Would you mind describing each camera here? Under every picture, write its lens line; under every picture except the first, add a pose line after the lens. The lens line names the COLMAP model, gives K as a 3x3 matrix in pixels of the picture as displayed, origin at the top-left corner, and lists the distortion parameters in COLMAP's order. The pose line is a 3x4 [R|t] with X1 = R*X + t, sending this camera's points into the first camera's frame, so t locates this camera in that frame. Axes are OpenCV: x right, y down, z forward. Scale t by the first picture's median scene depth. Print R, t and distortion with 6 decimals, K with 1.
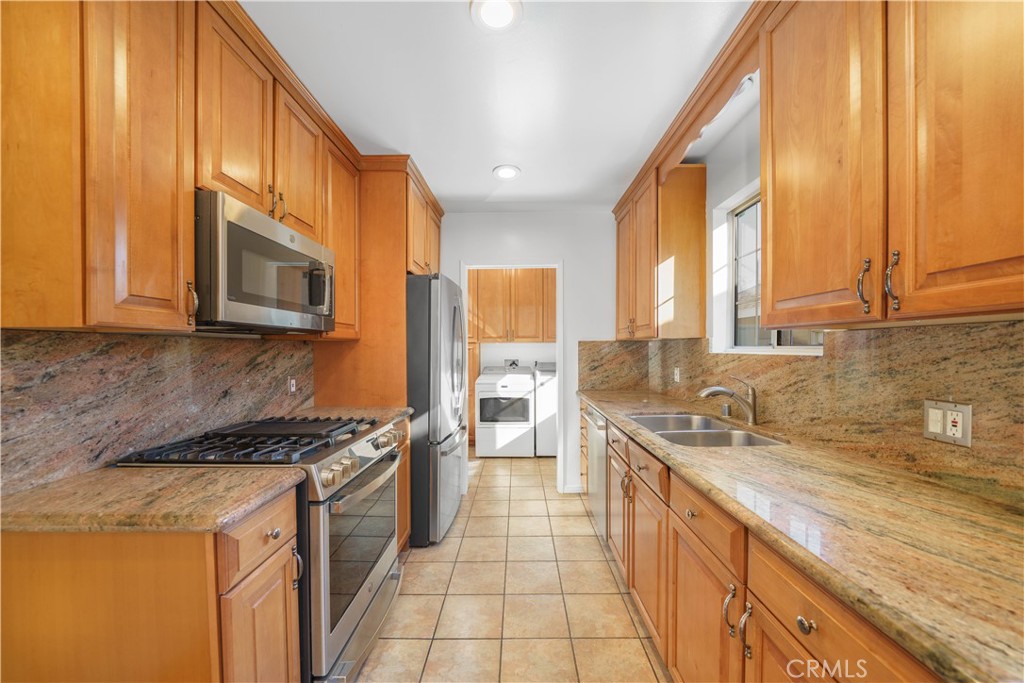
lens RADIAL K [[358.2, 0, 514.2], [0, 358.2, 348.8], [0, 0, 1]] dist [-0.021005, 0.002614]
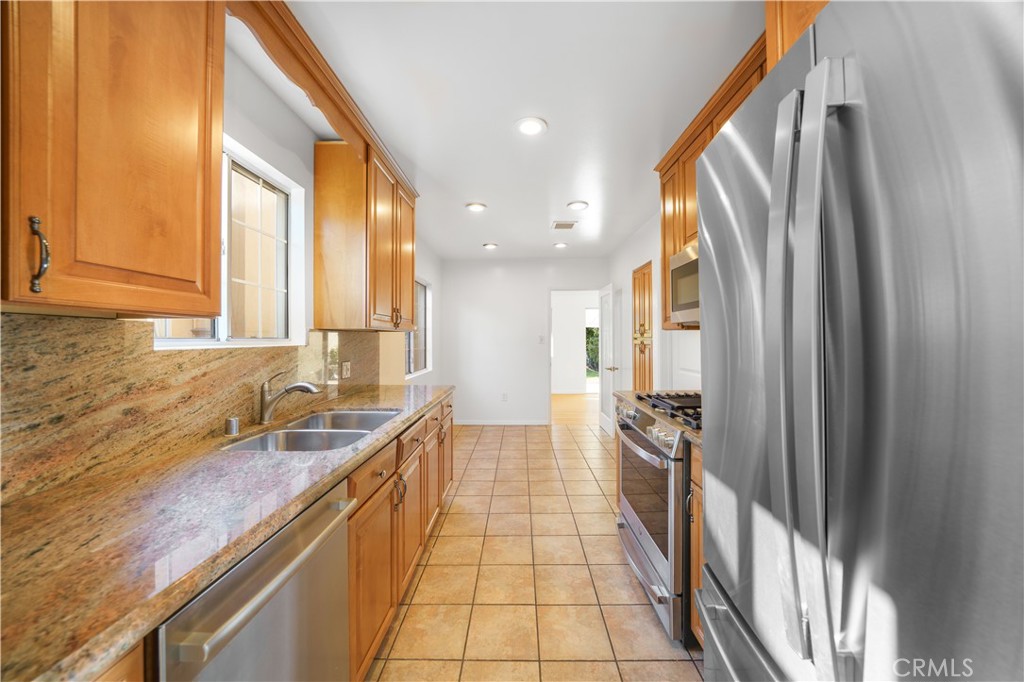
lens RADIAL K [[358.2, 0, 513.6], [0, 358.2, 339.2], [0, 0, 1]] dist [-0.021005, 0.002614]
pose [[-0.999959, 0.004934, 0.007545, 0.018012], [0.004943, 0.999987, 0.001173, -0.003009], [-0.007539, 0.001210, -0.999971, 1.855869]]
